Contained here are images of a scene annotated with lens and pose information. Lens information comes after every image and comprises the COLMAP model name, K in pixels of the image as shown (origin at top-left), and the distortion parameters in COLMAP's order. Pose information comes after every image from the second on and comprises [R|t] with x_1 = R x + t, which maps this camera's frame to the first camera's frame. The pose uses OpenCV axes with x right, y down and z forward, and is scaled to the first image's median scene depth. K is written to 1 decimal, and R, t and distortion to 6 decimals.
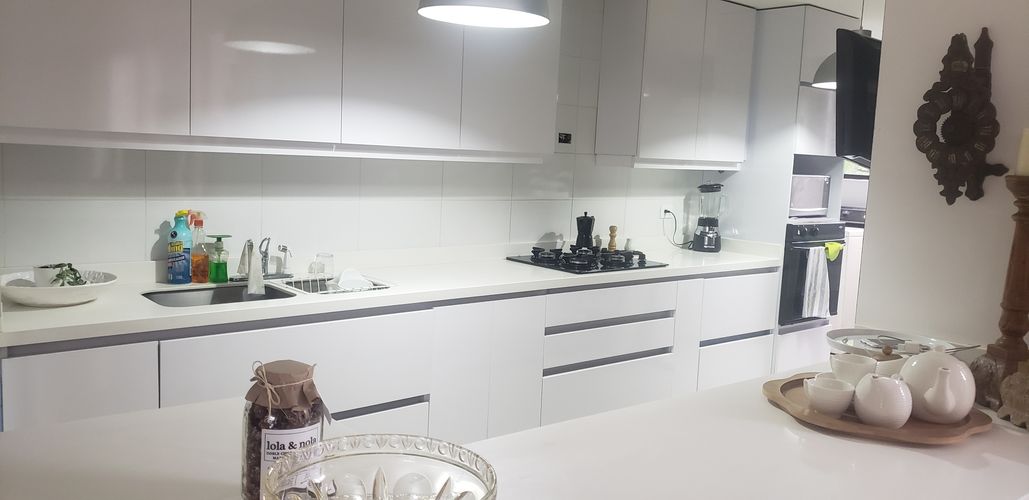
lens RADIAL K [[816.3, 0, 579.6], [0, 816.3, 238.8], [0, 0, 1]] dist [0.143860, -0.145360]
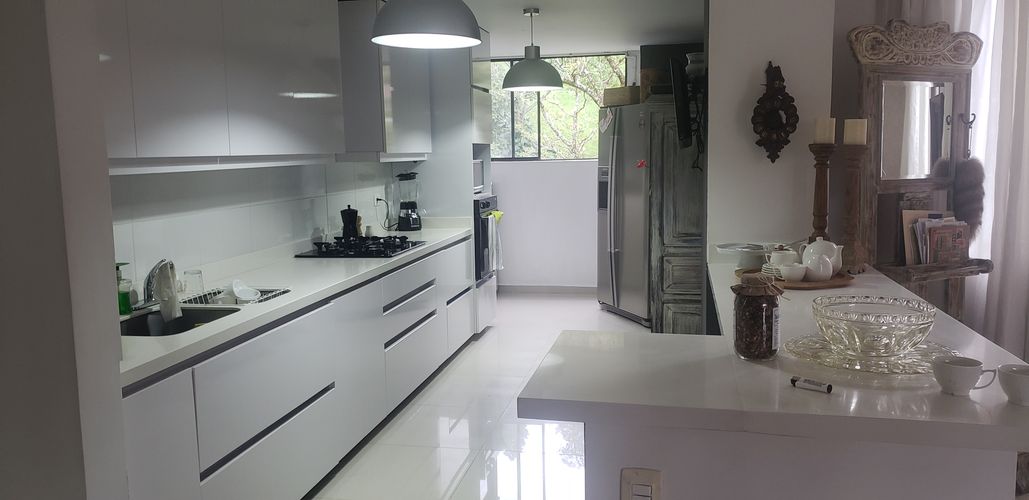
lens RADIAL K [[802.6, 0, 516.4], [0, 802.6, 235.8], [0, 0, 1]] dist [0.067742, -0.077610]
pose [[0.768535, -0.129137, 0.626640, -0.464141], [0.122840, 0.990980, 0.053565, -0.020609], [-0.627905, 0.035810, 0.777466, 0.012828]]
